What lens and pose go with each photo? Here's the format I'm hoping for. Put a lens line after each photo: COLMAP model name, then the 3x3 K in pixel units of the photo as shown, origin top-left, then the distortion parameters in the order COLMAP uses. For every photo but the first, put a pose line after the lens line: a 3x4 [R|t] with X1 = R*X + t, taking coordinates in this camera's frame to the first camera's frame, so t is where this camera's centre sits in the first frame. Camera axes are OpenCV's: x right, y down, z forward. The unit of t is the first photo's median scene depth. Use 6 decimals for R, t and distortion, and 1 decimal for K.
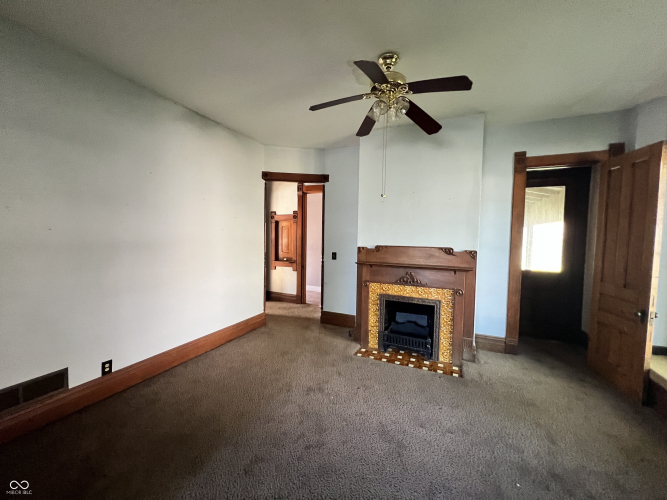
lens RADIAL K [[265.6, 0, 331.1], [0, 265.6, 249.0], [0, 0, 1]] dist [0.000499, -0.000056]
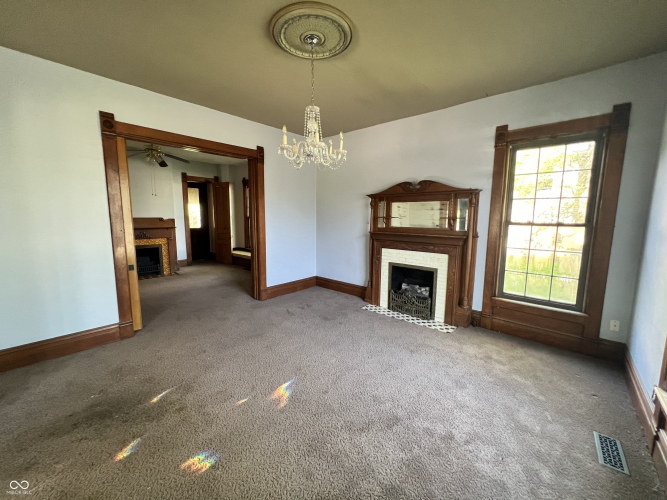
lens RADIAL K [[265.6, 0, 331.1], [0, 265.6, 249.0], [0, 0, 1]] dist [0.000499, -0.000056]
pose [[0.292895, -0.144414, 0.945176, -1.085025], [0.054991, 0.989436, 0.134135, 0.029911], [-0.954562, 0.012688, 0.297742, -0.796401]]
